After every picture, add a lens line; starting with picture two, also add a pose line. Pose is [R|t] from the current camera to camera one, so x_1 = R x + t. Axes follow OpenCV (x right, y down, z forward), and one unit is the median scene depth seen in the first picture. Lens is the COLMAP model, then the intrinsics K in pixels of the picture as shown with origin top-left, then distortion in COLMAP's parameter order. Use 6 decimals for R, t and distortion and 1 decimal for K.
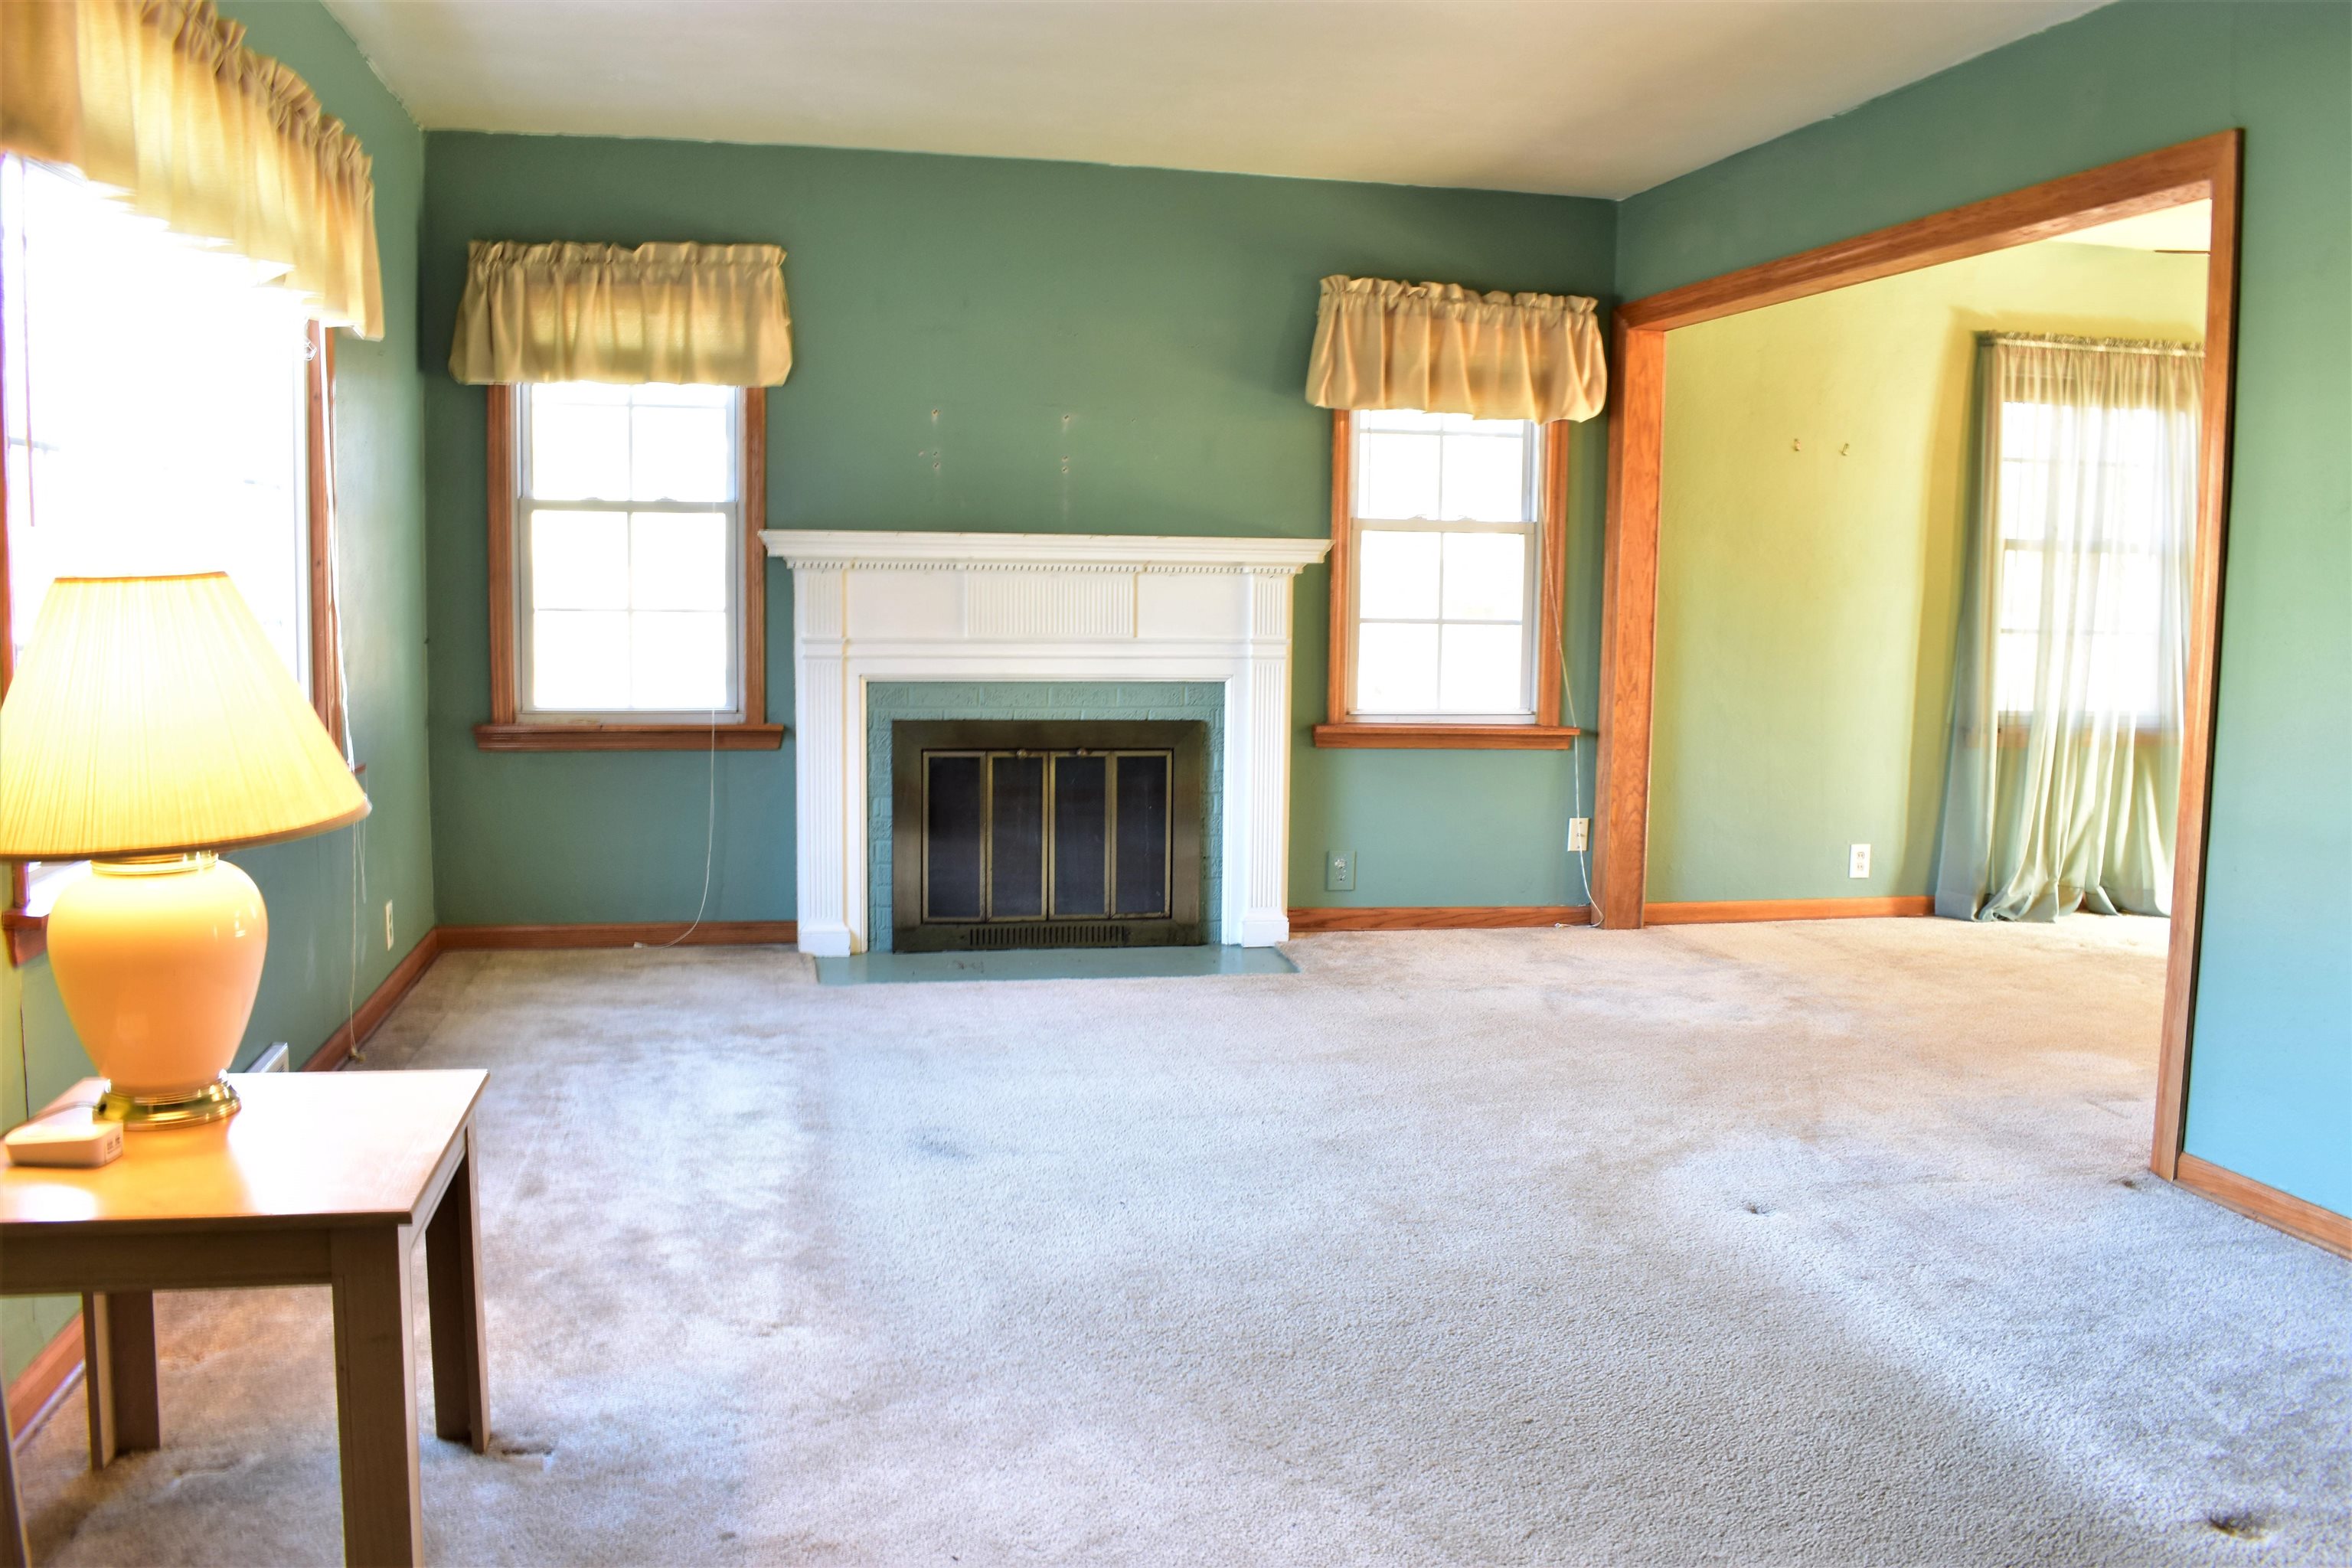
lens RADIAL K [[1856.0, 0, 1181.7], [0, 1856.0, 777.1], [0, 0, 1]] dist [-0.094873, 0.017765]
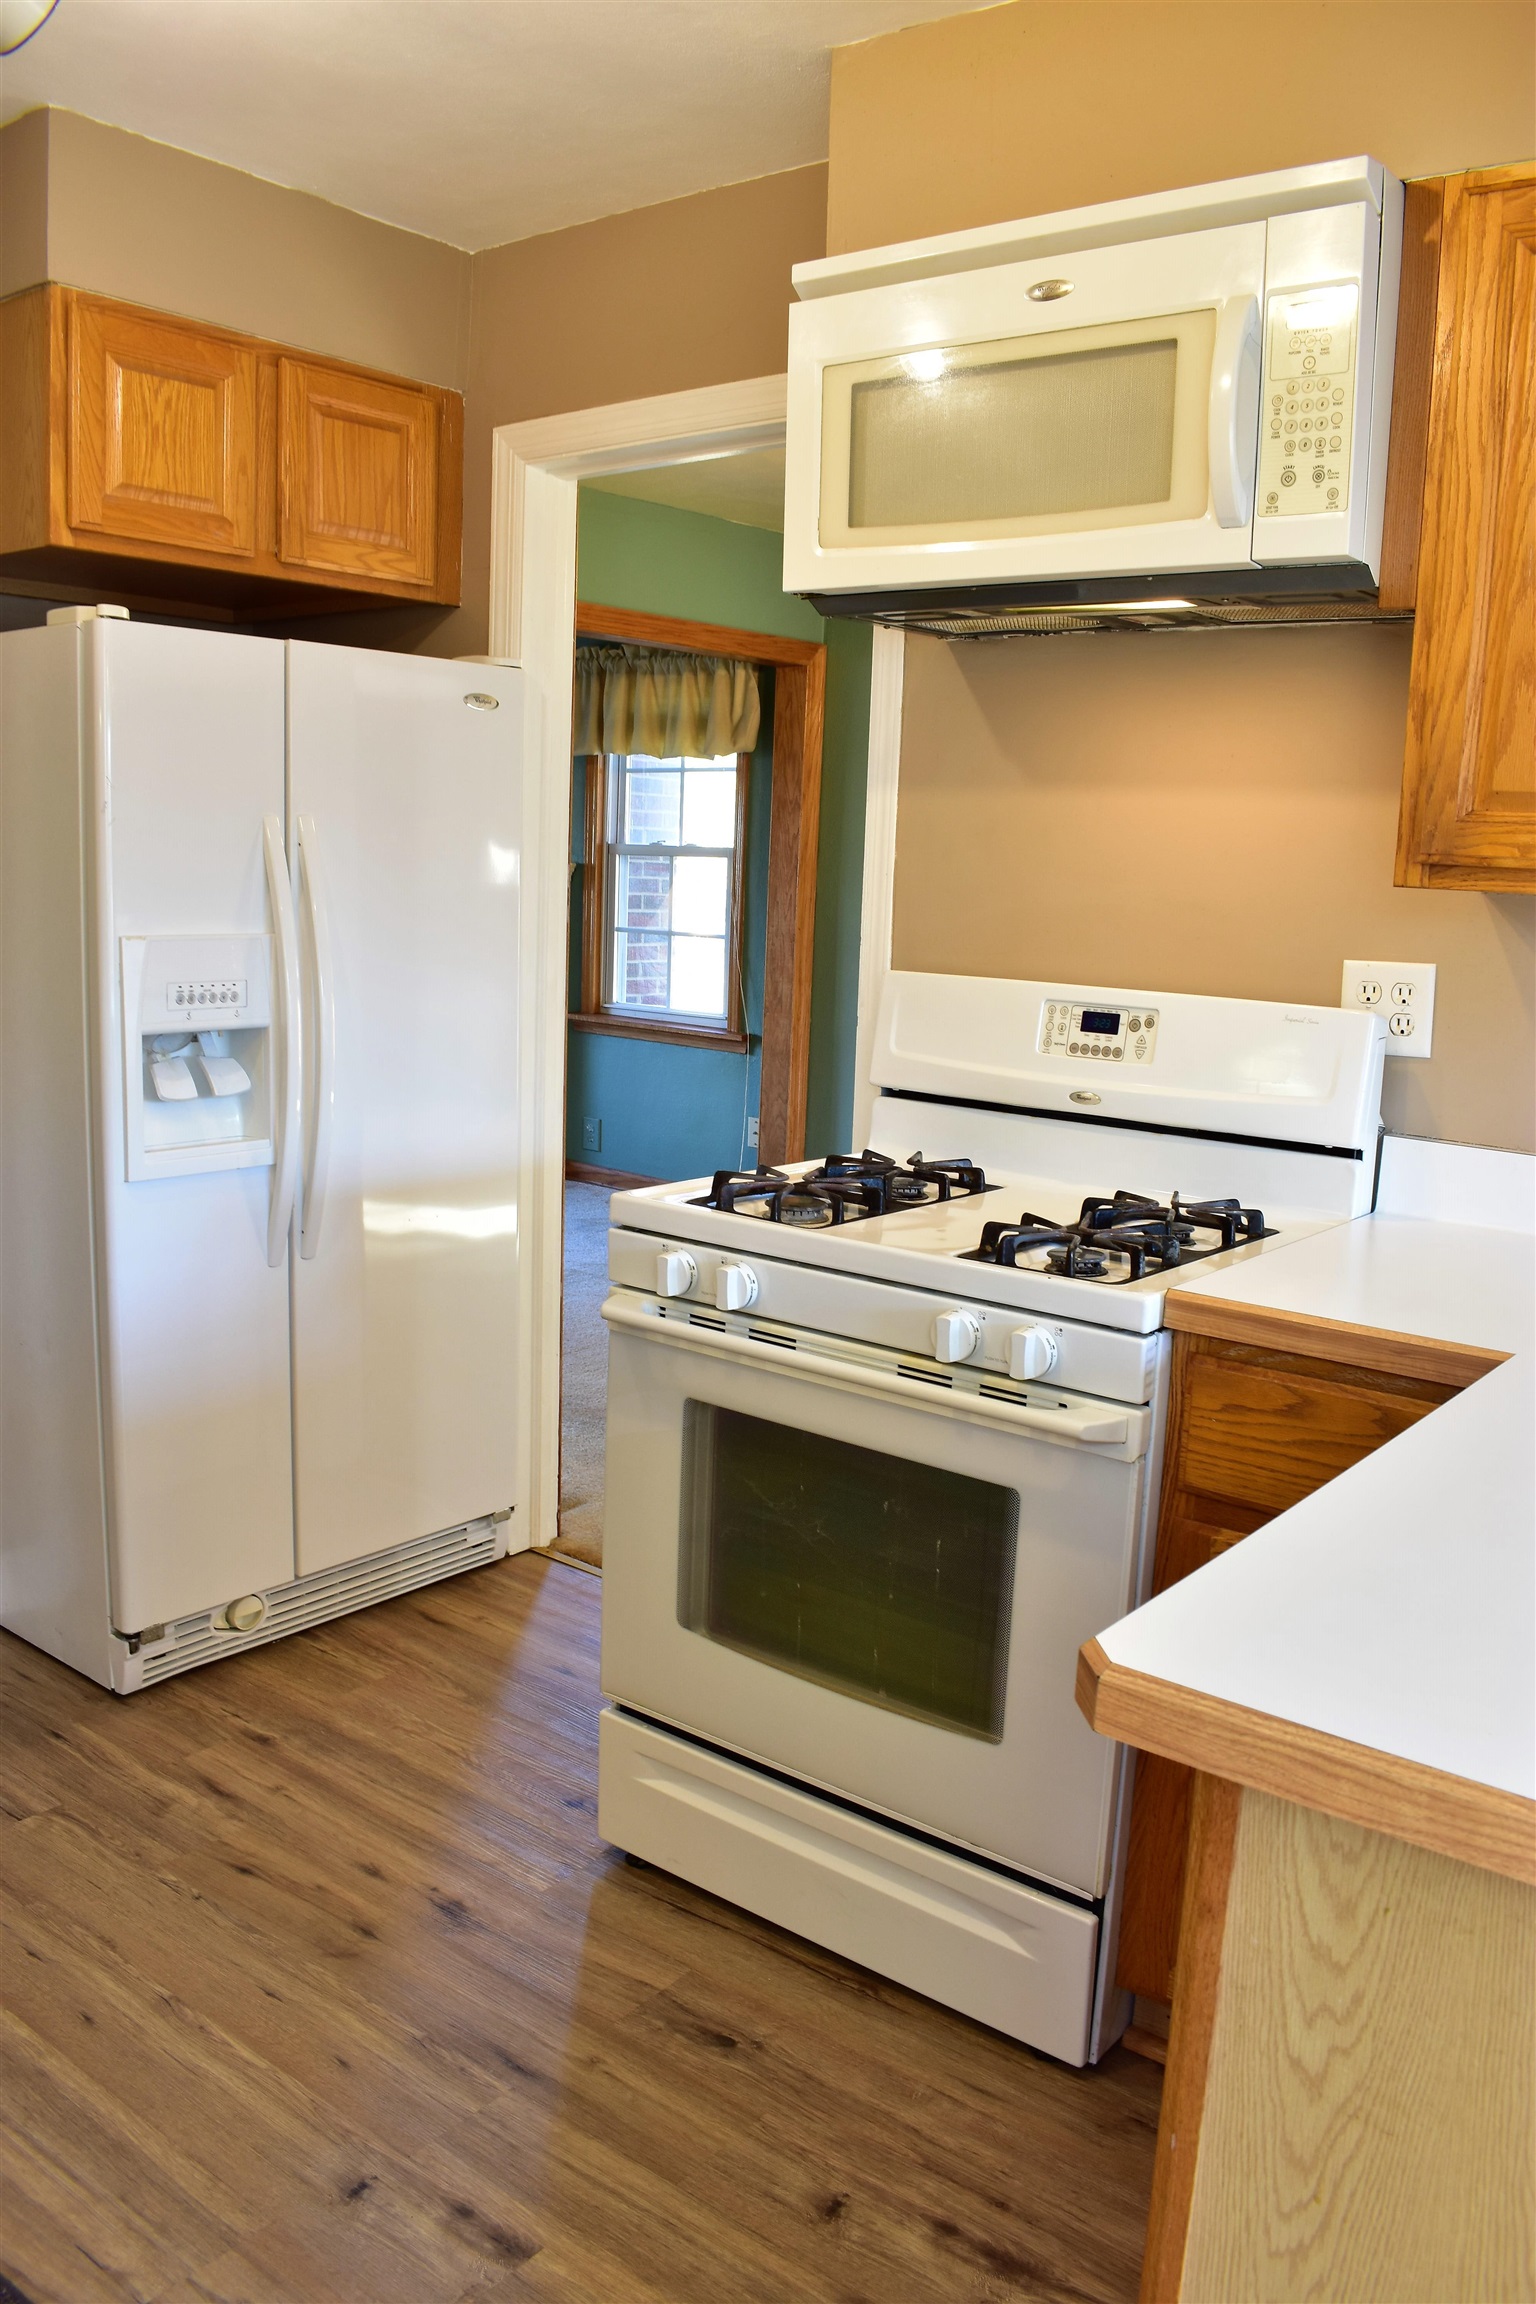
lens RADIAL K [[1818.1, 0, 768.0], [0, 1818.1, 1152.0], [0, 0, 1]] dist [-0.094873, 0.017765]
pose [[0.638176, 0.135030, -0.757957, 1.069737], [-0.116004, 0.990124, 0.078719, -0.044558], [0.761101, 0.037689, 0.647537, 0.313403]]
